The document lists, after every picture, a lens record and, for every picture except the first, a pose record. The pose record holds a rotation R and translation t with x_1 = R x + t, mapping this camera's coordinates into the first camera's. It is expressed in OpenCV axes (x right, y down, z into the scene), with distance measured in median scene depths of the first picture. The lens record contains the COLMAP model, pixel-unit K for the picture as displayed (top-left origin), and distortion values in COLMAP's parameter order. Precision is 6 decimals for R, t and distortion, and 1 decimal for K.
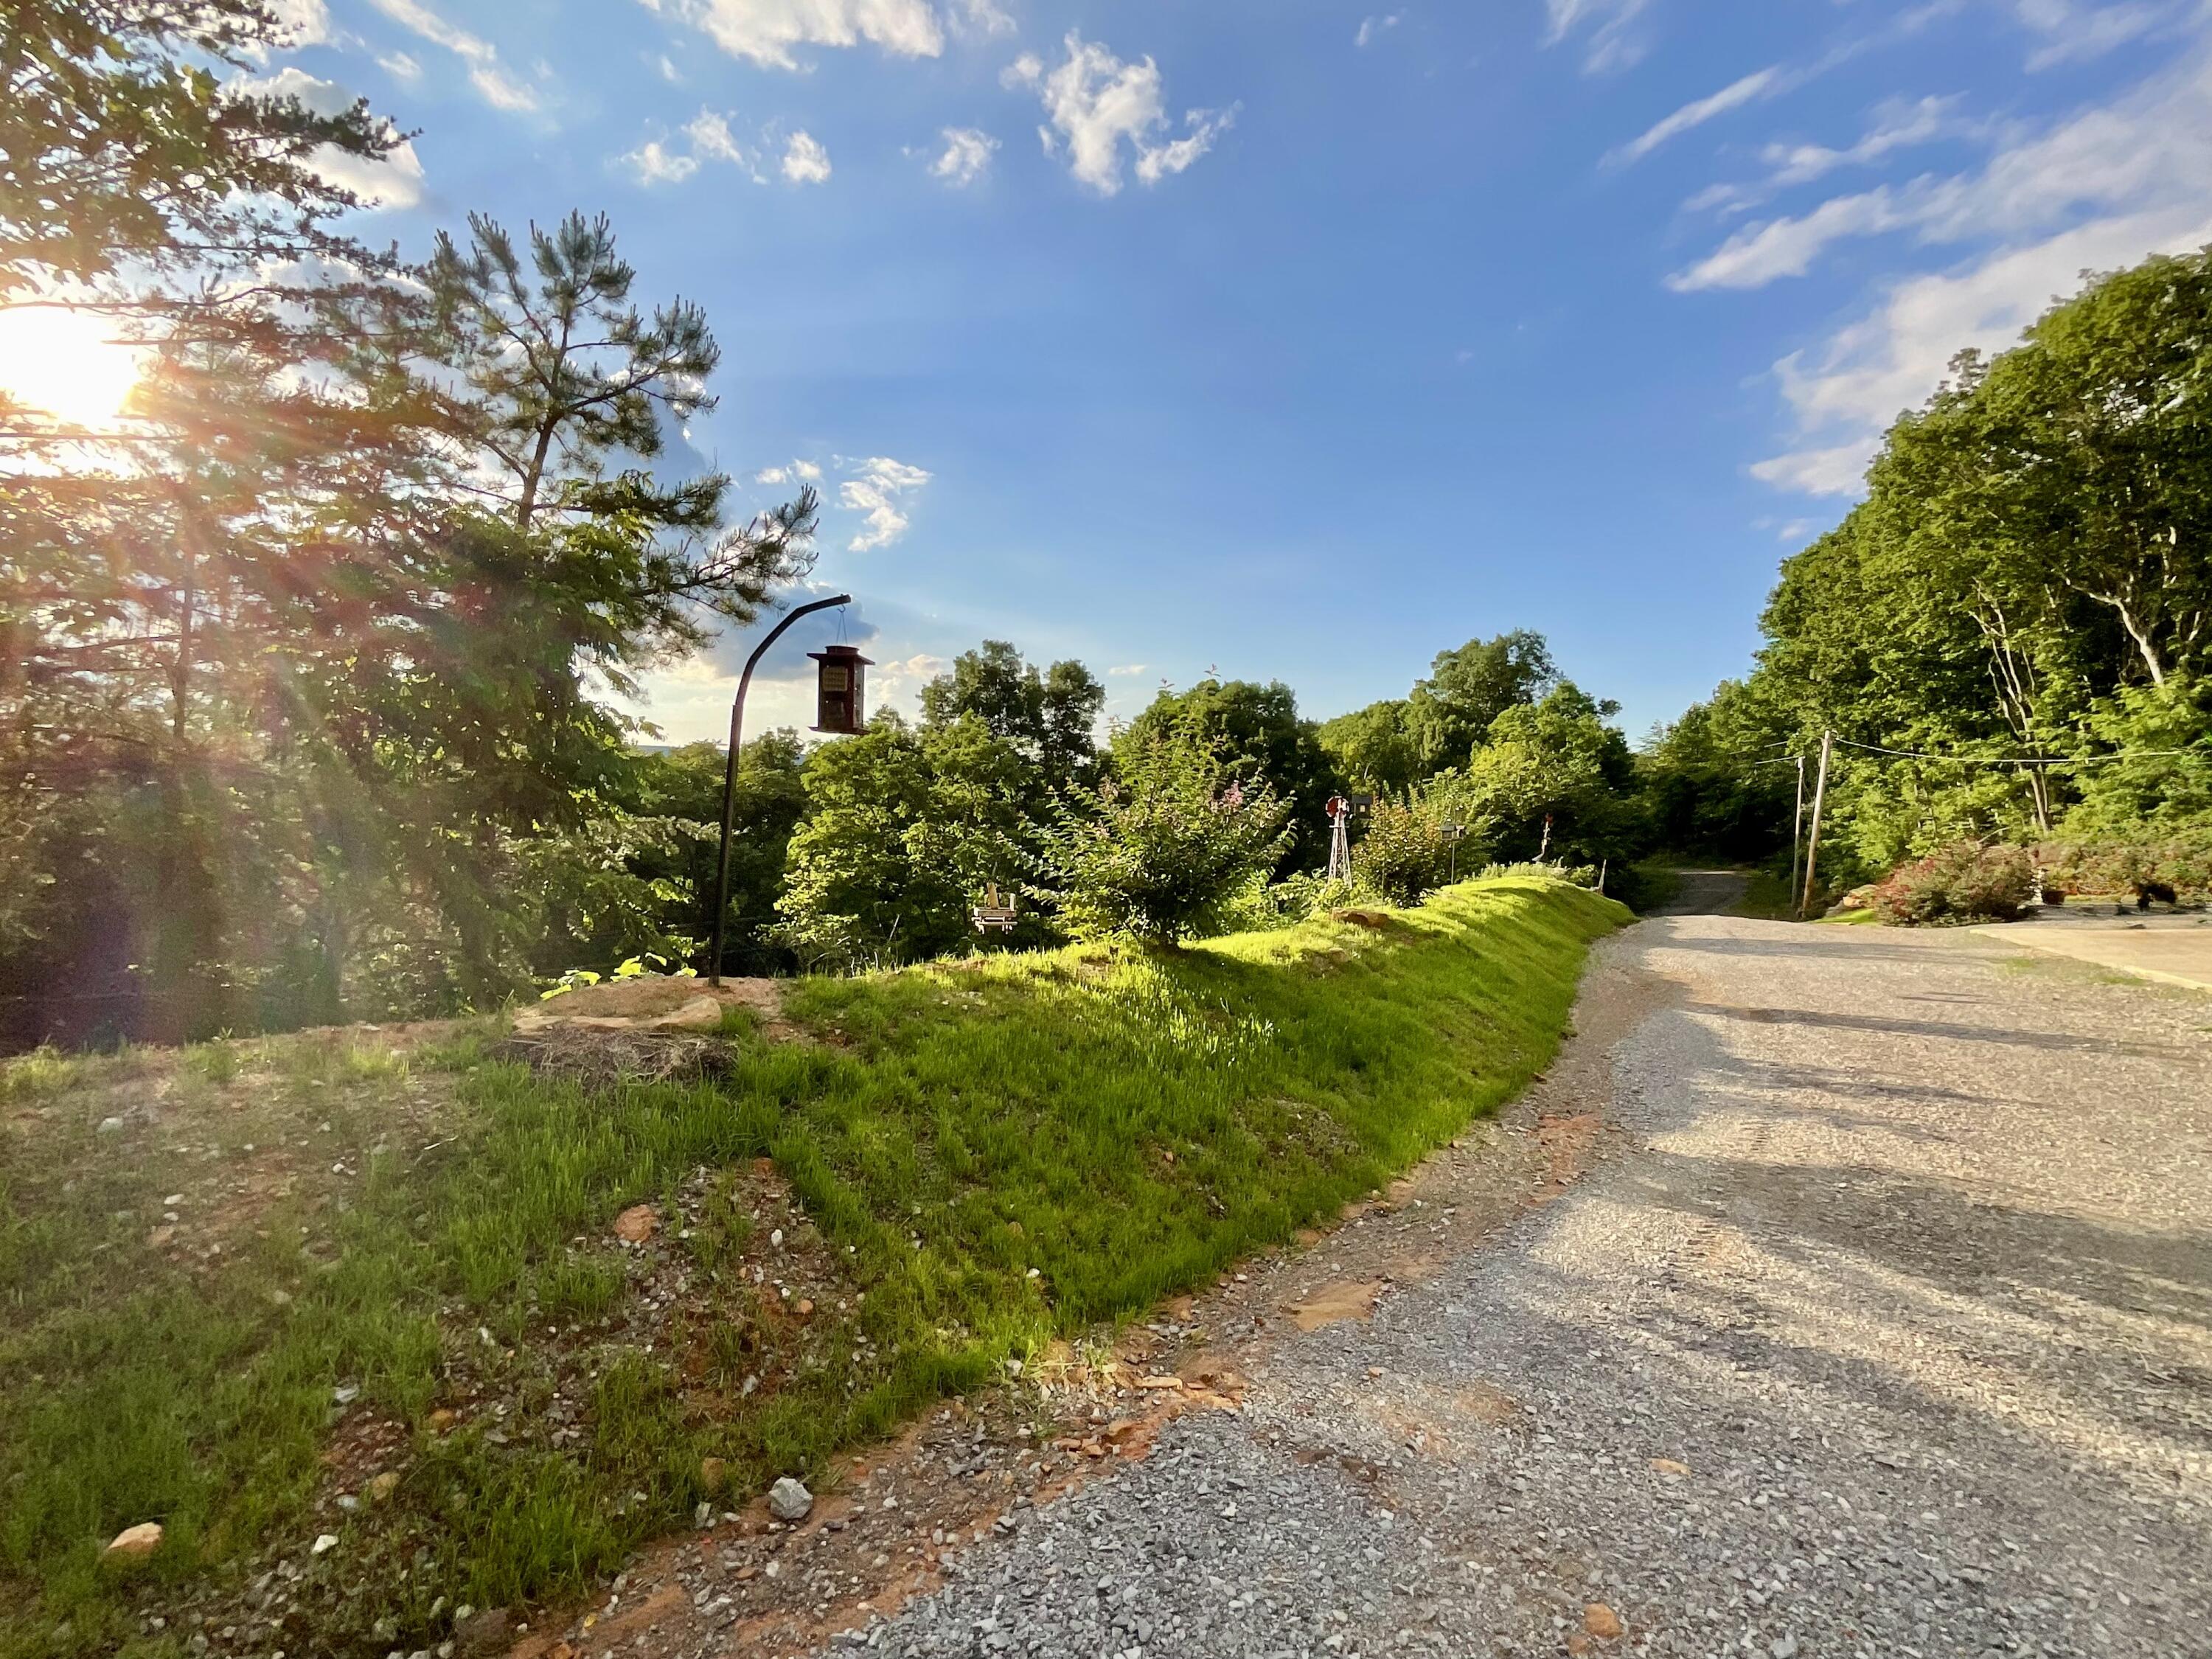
lens RADIAL K [[959.9, 0, 1099.1], [0, 959.9, 869.3], [0, 0, 1]] dist [-0.009651, 0.000830]
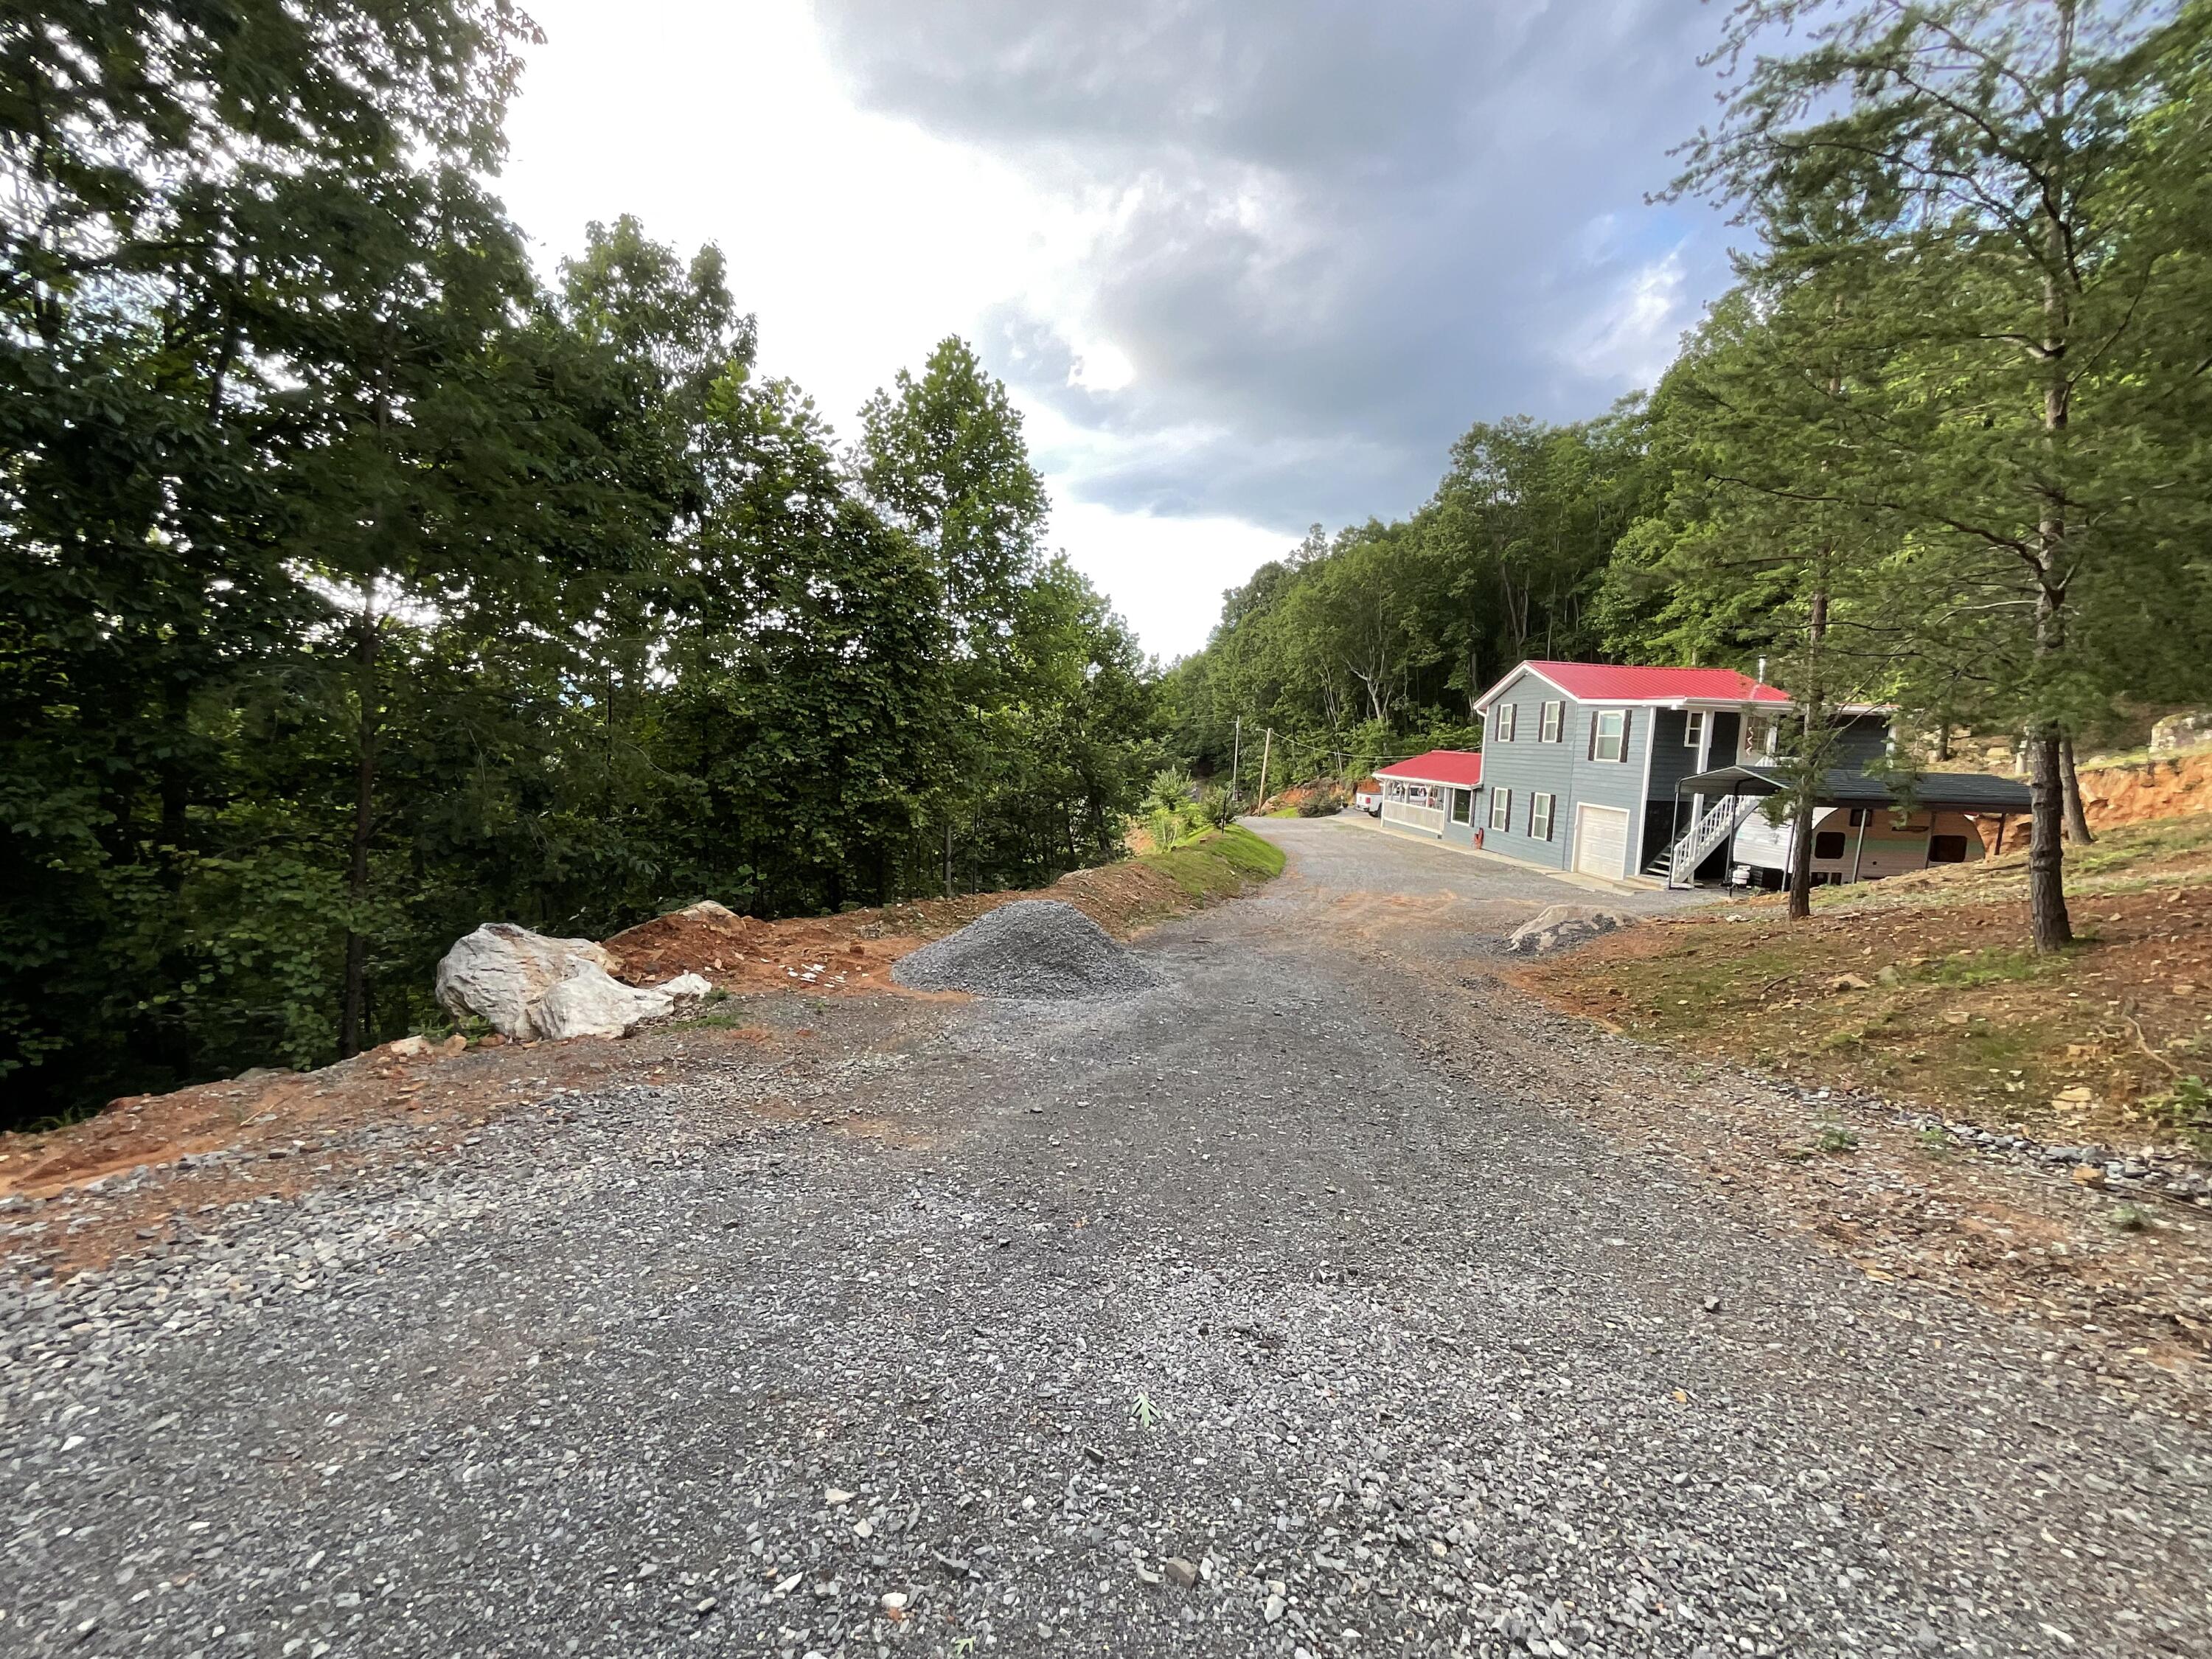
lens RADIAL K [[893.8, 0, 1120.5], [0, 893.8, 827.4], [0, 0, 1]] dist [-0.002498, -0.000047]
pose [[0.854336, -0.038500, 0.518293, -1.811675], [0.009152, 0.998212, 0.059064, -0.131628], [-0.519640, -0.045717, 0.853161, -1.751212]]
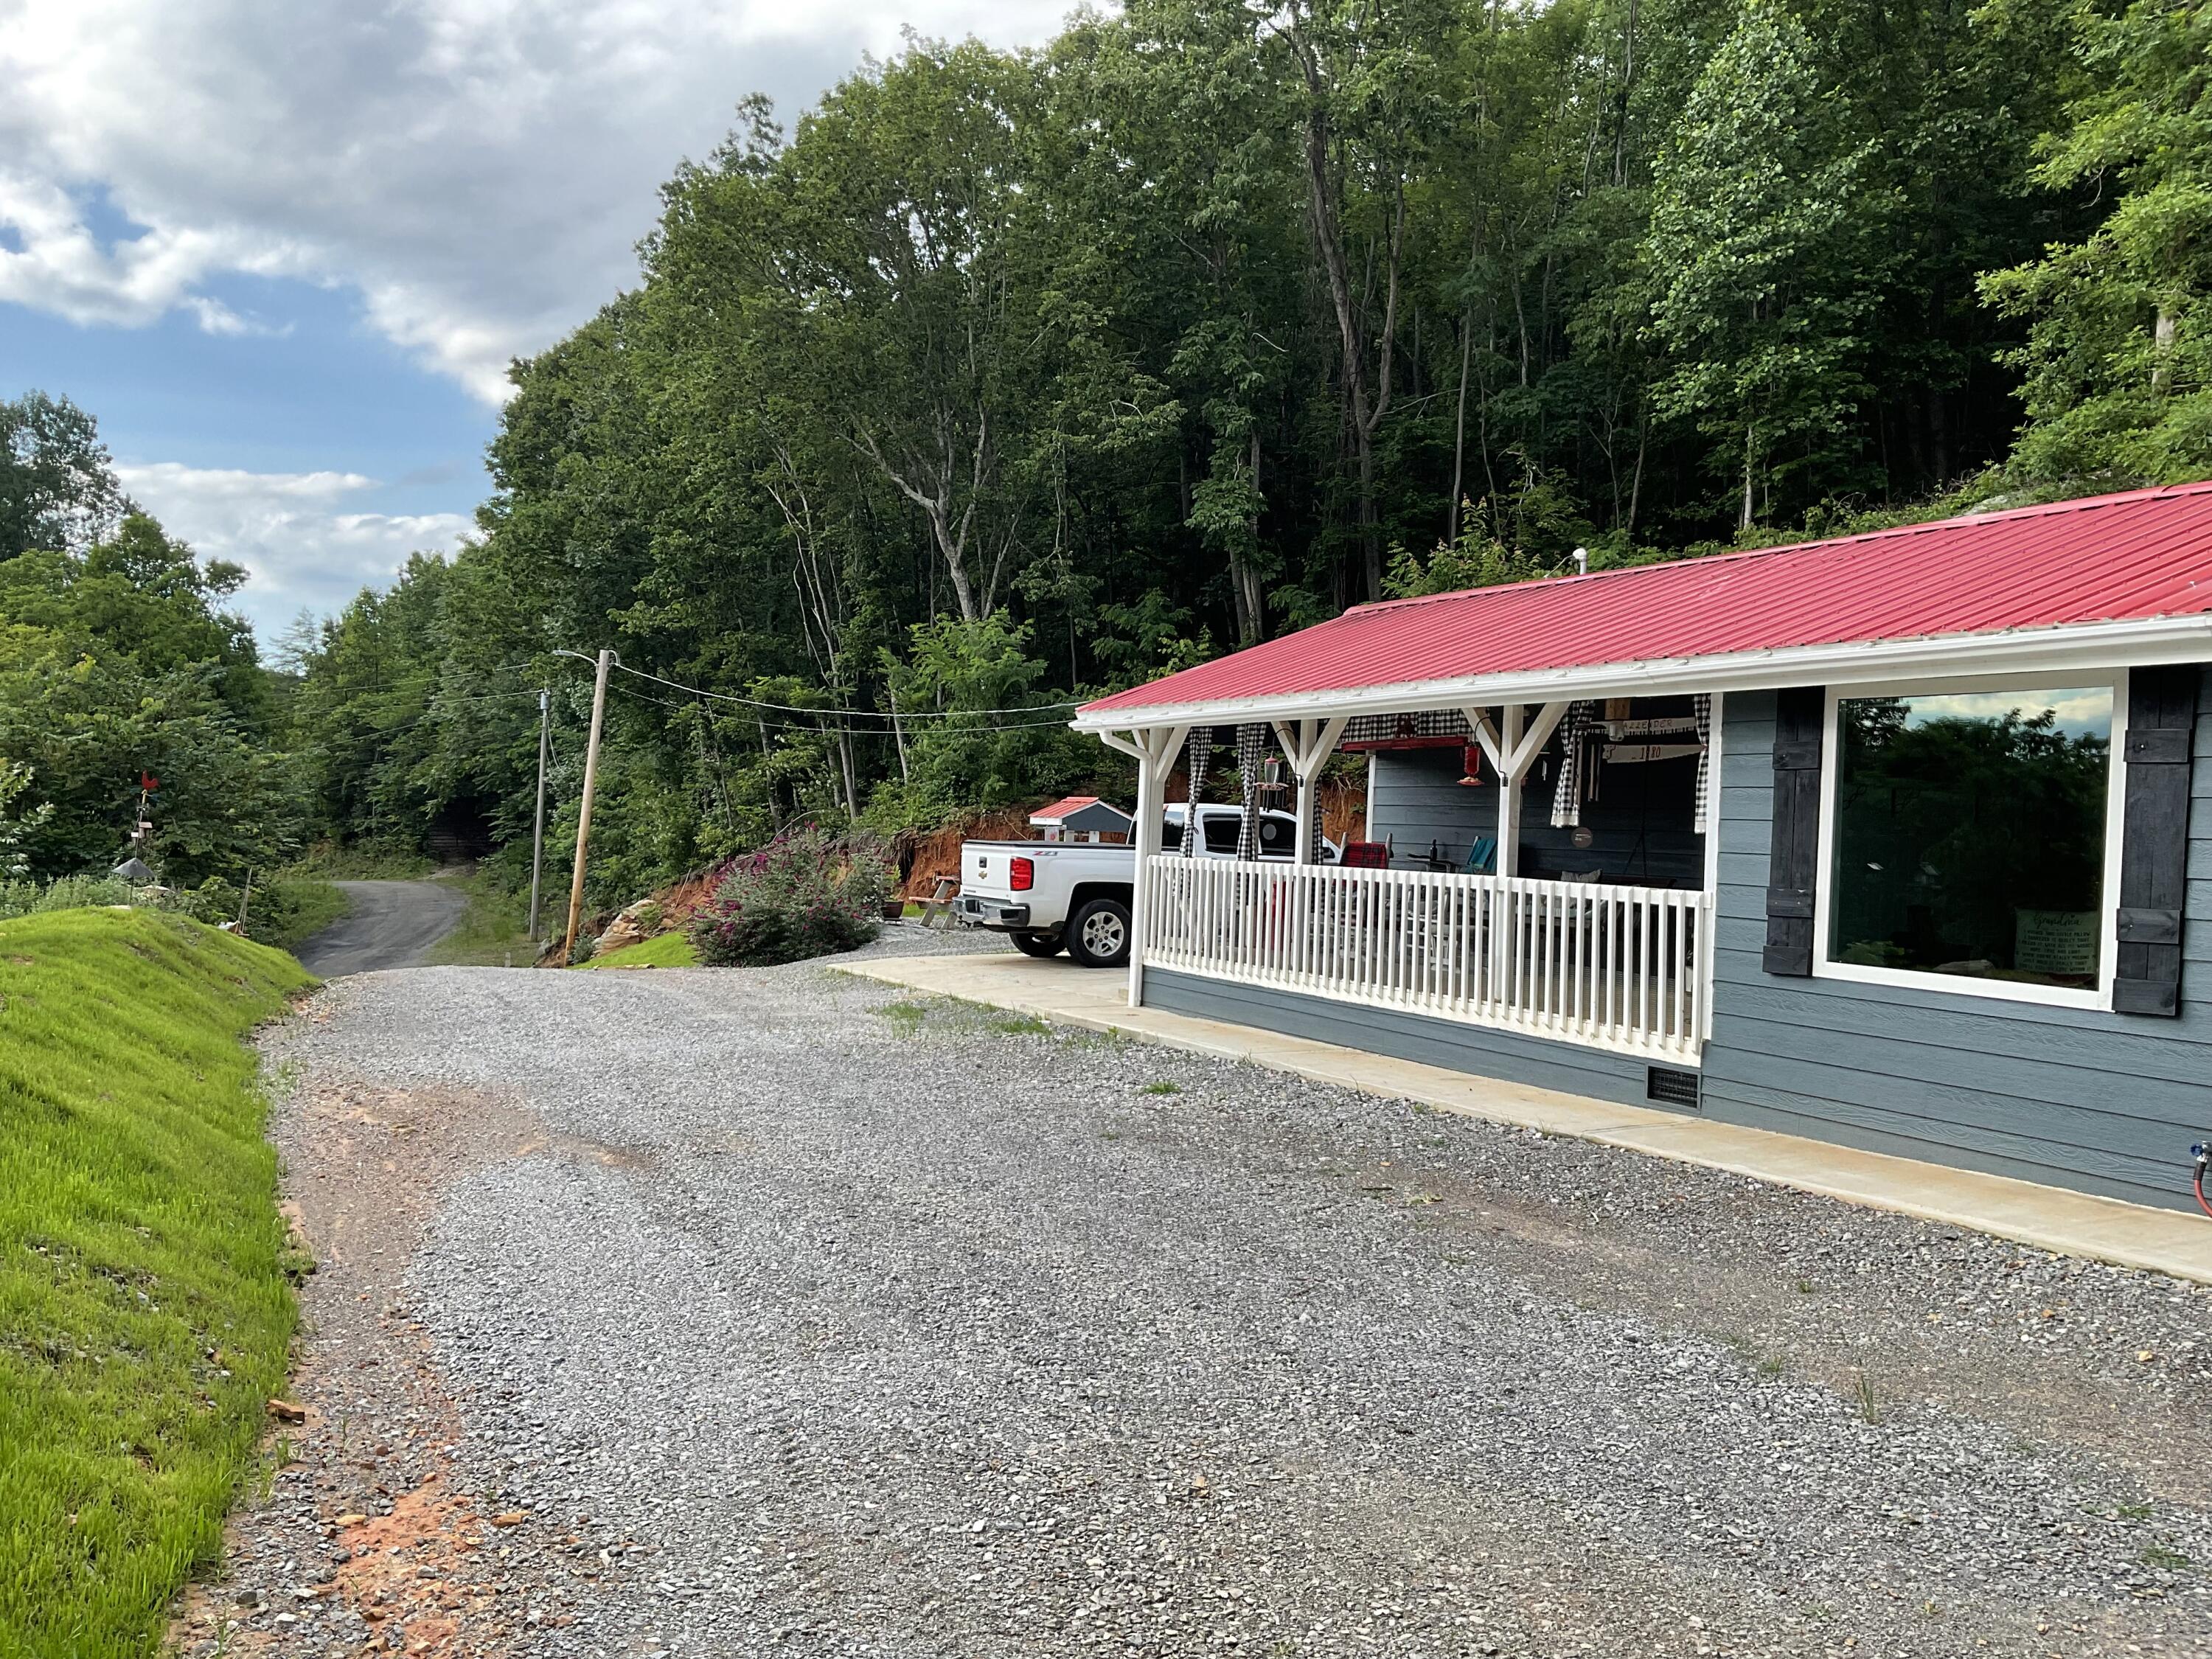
lens RADIAL K [[1849.0, 0, 1118.9], [0, 1849.0, 831.6], [0, 0, 1]] dist [0.003847, -0.019030]
pose [[0.586056, 0.000461, 0.810271, 0.022299], [0.023743, 0.999561, -0.017742, -0.003088], [-0.809923, 0.029635, 0.585787, 0.164225]]
